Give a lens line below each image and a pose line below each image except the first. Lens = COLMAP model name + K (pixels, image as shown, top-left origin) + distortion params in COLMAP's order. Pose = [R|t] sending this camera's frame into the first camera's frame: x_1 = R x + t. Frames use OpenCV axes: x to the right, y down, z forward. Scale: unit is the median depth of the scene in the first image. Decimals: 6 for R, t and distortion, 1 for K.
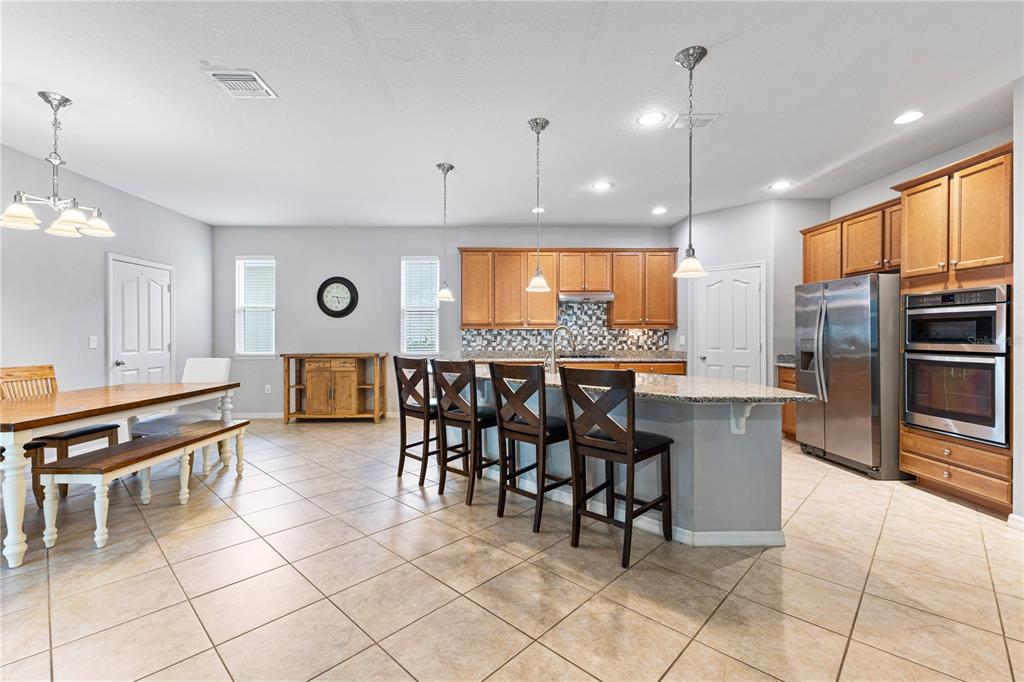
lens RADIAL K [[449.2, 0, 508.6], [0, 449.2, 338.9], [0, 0, 1]] dist [0.002336, 0.000152]
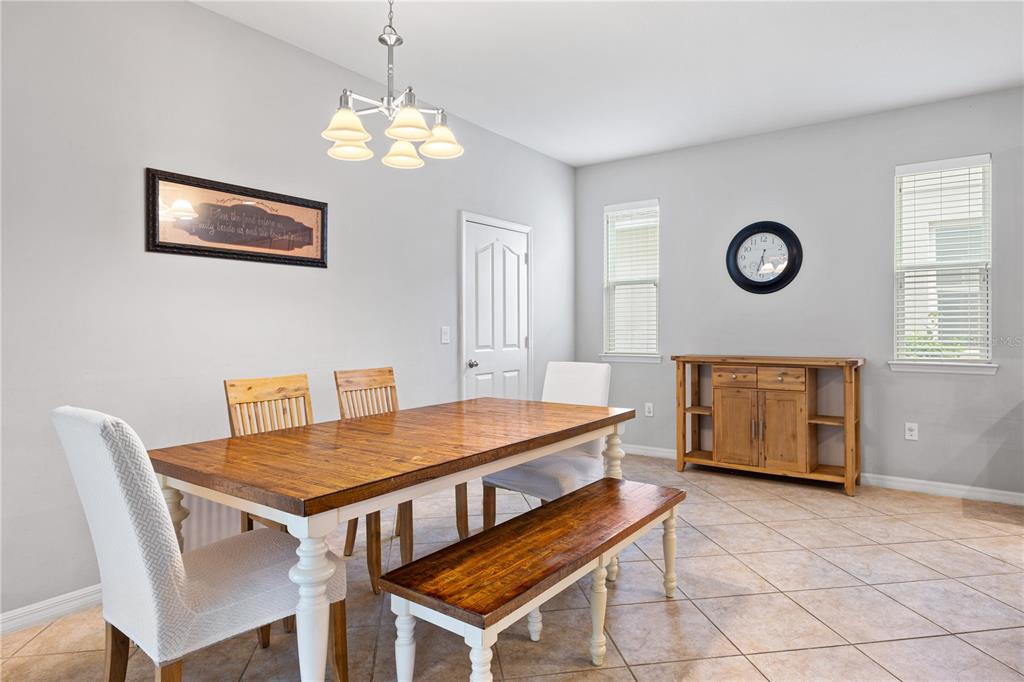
lens RADIAL K [[589.8, 0, 512.0], [0, 589.8, 341.0], [0, 0, 1]] dist [-0.001013, -0.001284]
pose [[0.793864, 0.014530, -0.607921, -0.186196], [-0.003187, 0.999800, 0.019735, -0.001386], [0.608087, -0.013730, 0.793752, 0.223127]]
